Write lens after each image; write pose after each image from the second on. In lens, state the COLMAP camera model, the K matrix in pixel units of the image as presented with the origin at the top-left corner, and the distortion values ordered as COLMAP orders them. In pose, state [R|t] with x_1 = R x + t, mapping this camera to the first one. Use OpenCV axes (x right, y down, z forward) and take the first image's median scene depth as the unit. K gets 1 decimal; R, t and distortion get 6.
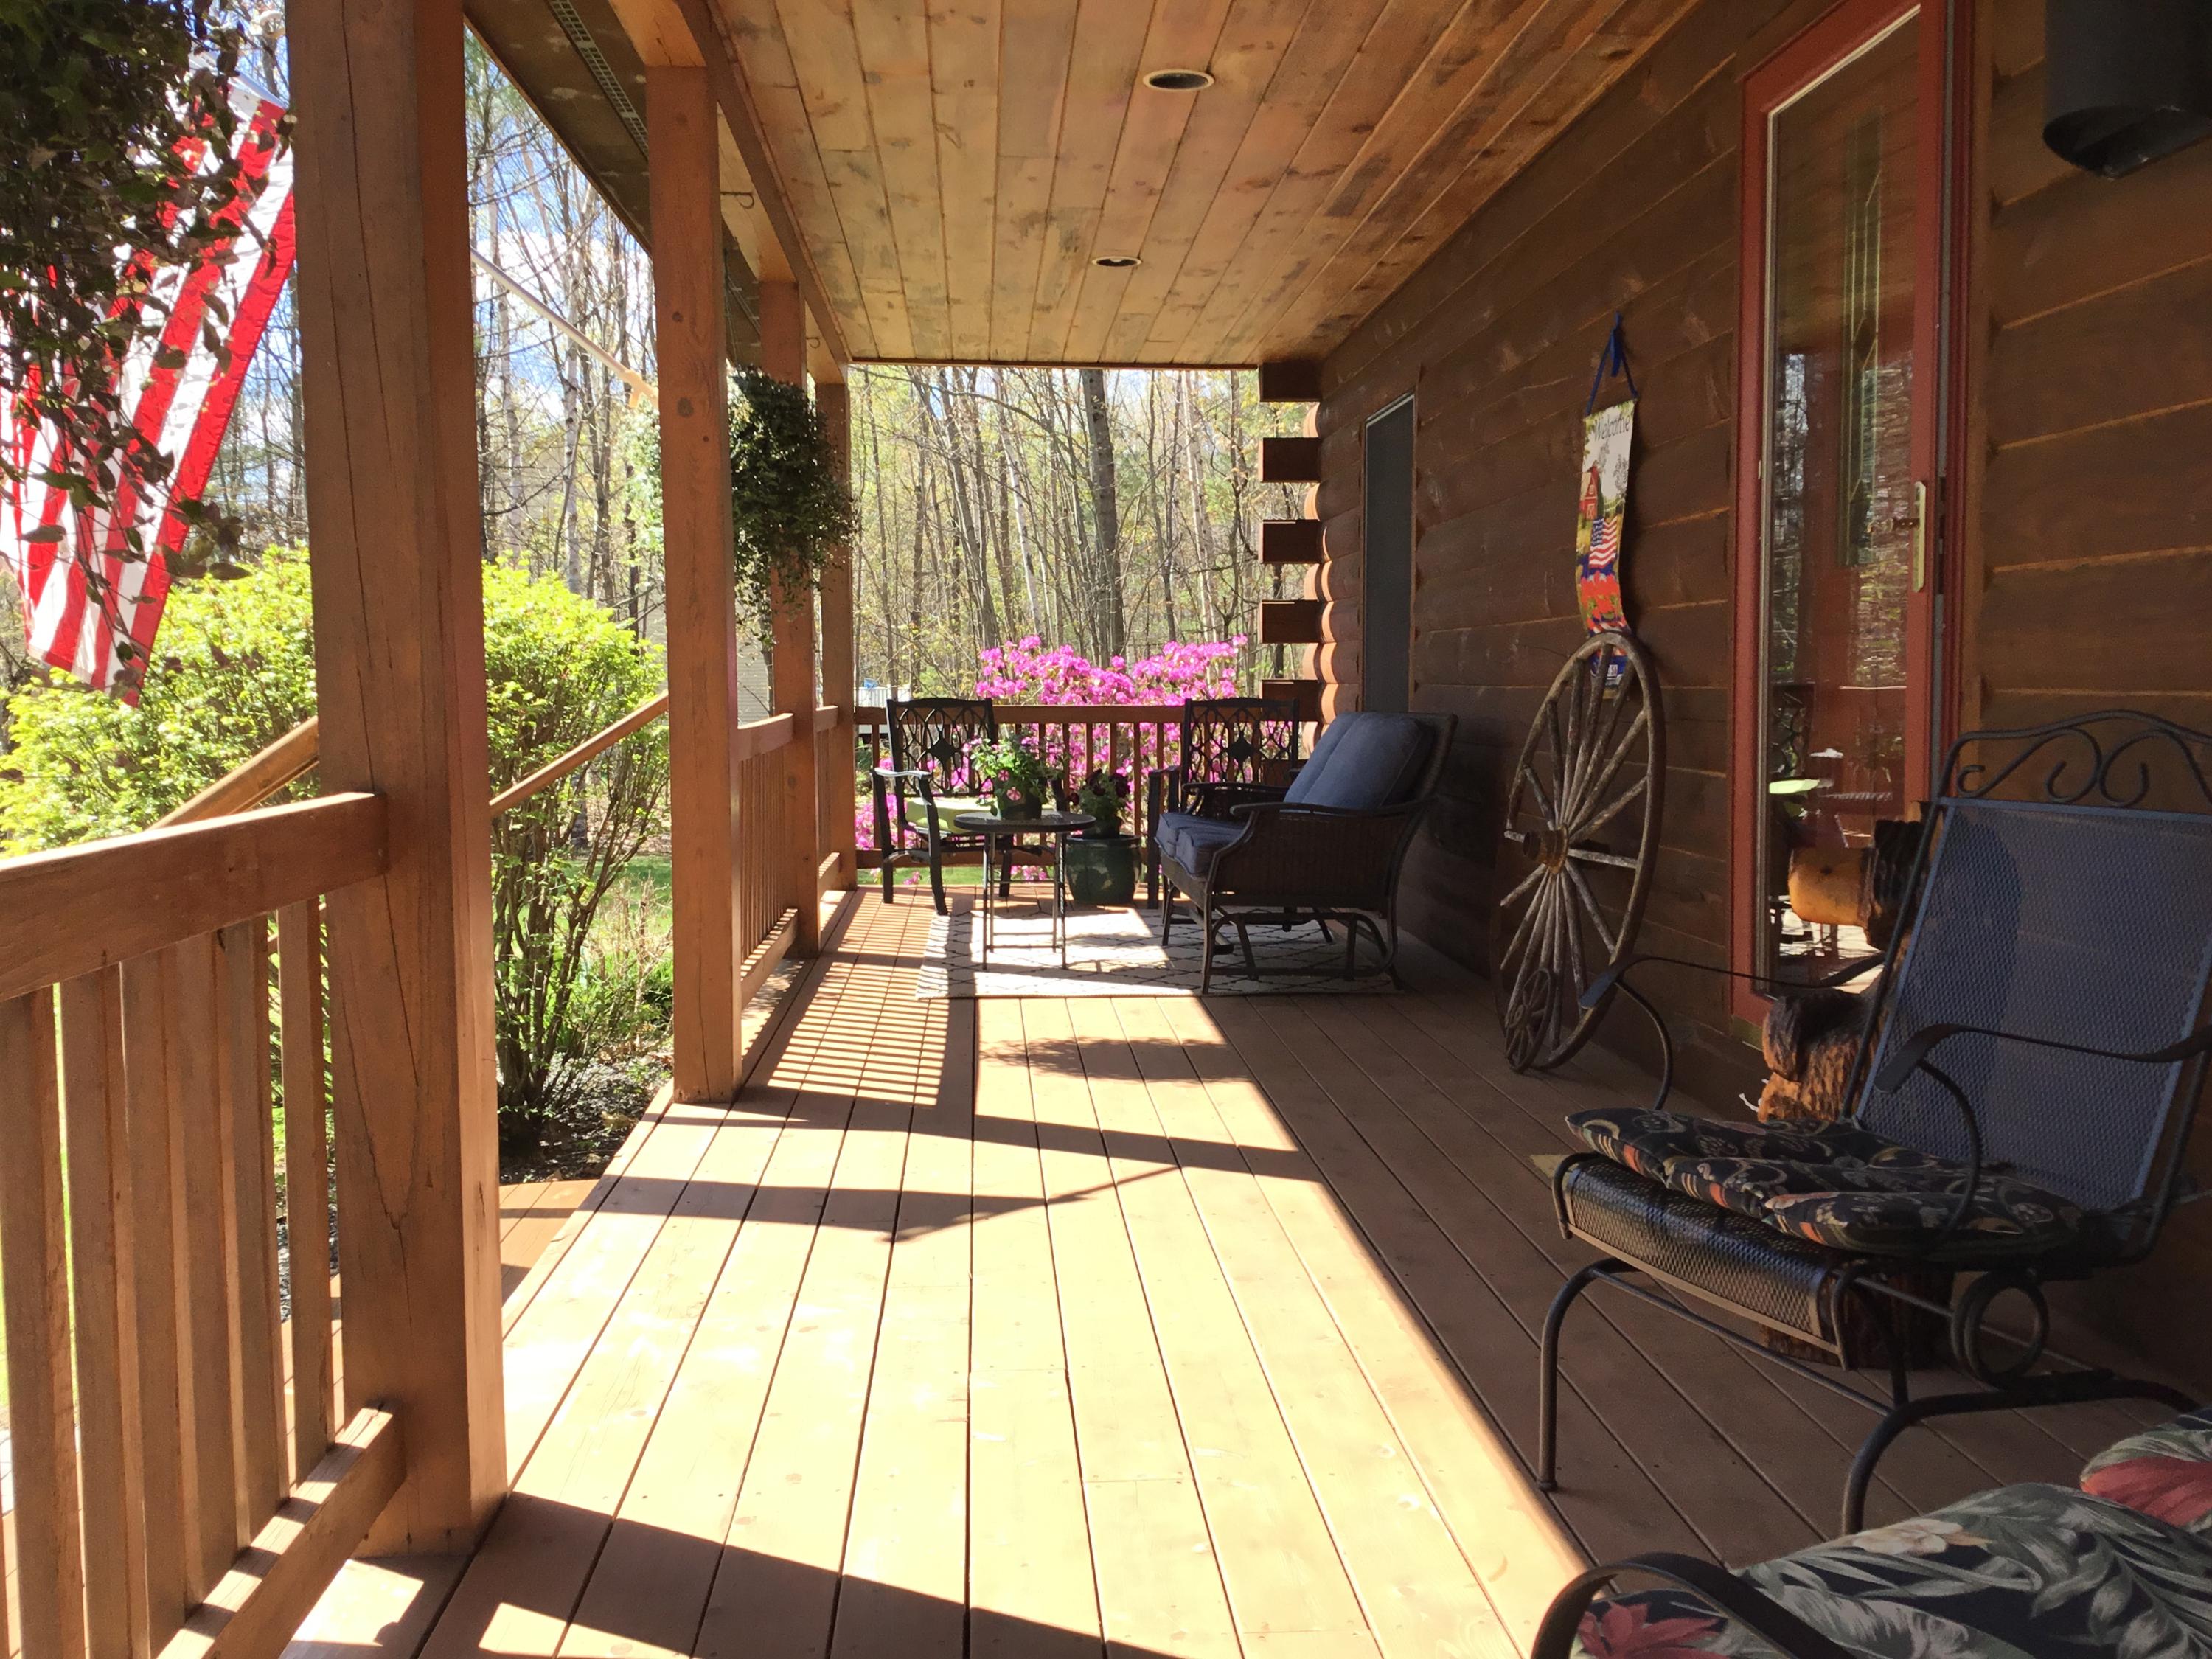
lens RADIAL K [[1990.6, 0, 1106.0], [0, 1990.6, 829.5], [0, 0, 1]] dist [0.131532, -0.000882]
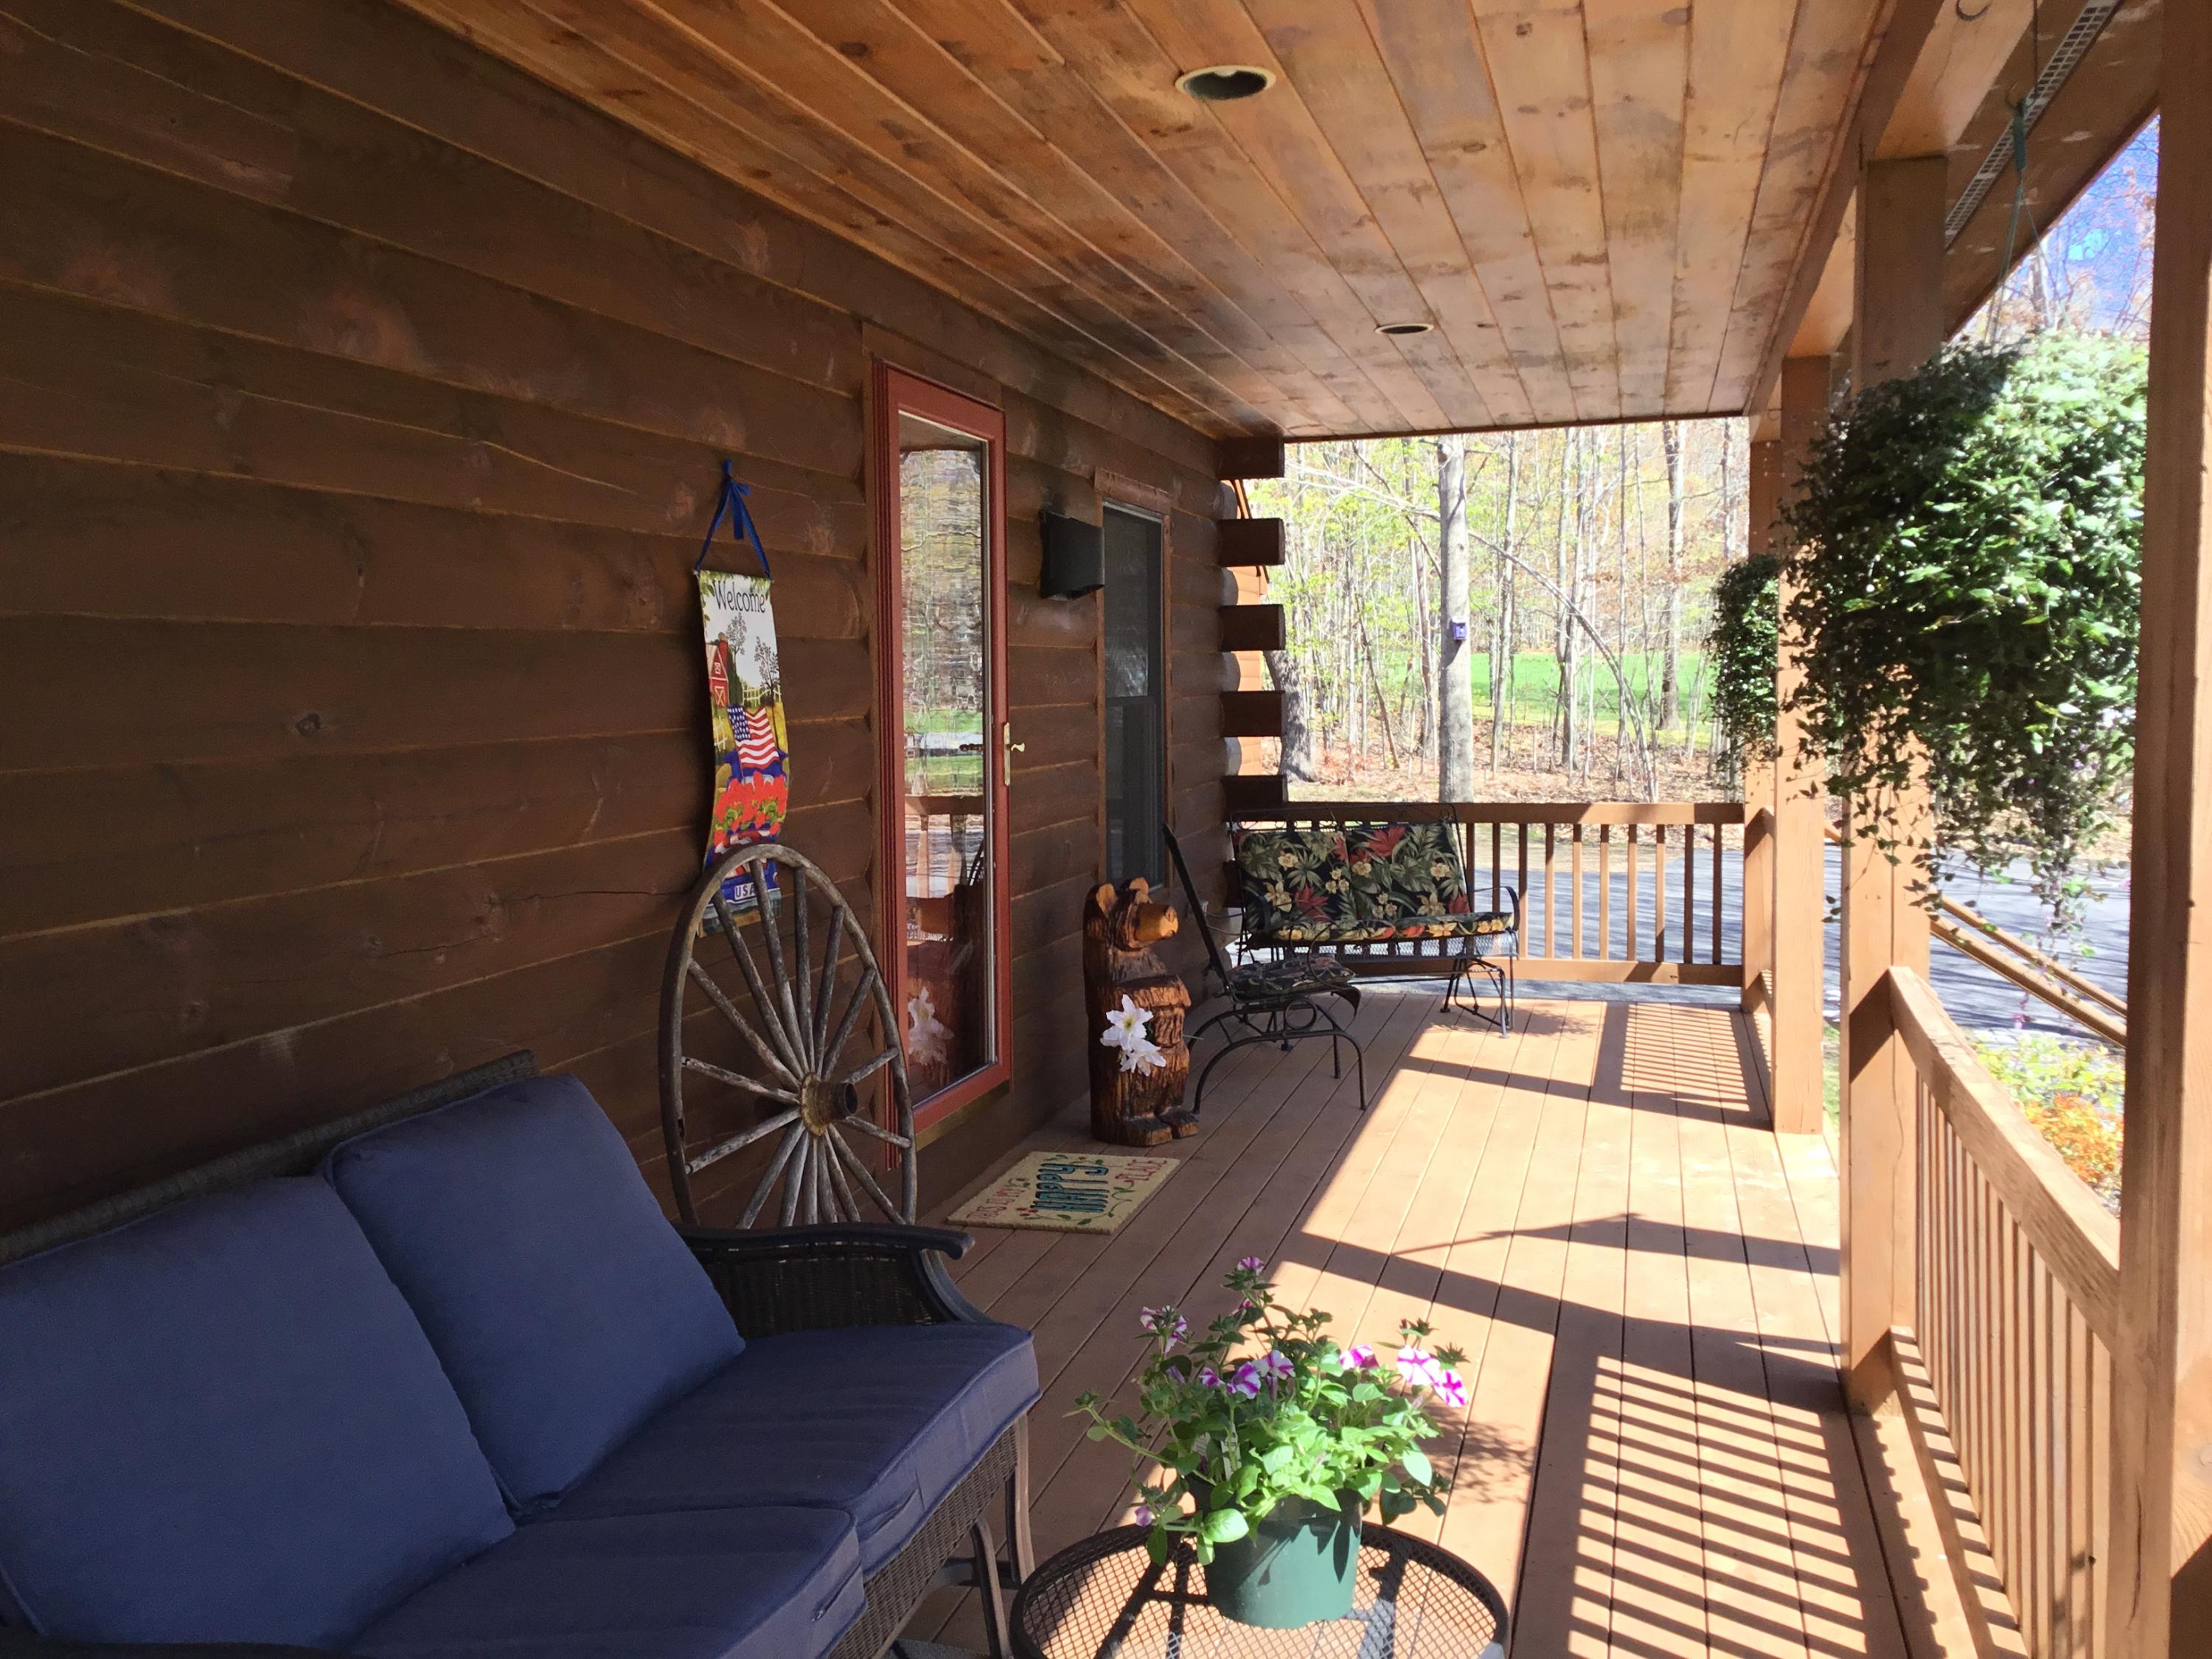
lens RADIAL K [[1990.6, 0, 1106.0], [0, 1990.6, 829.5], [0, 0, 1]] dist [0.131532, -0.000882]
pose [[-0.946788, -0.000145, 0.321857, -0.158038], [0.047992, 0.988757, 0.141622, -0.219998], [-0.318259, 0.149533, -0.936136, 1.770357]]
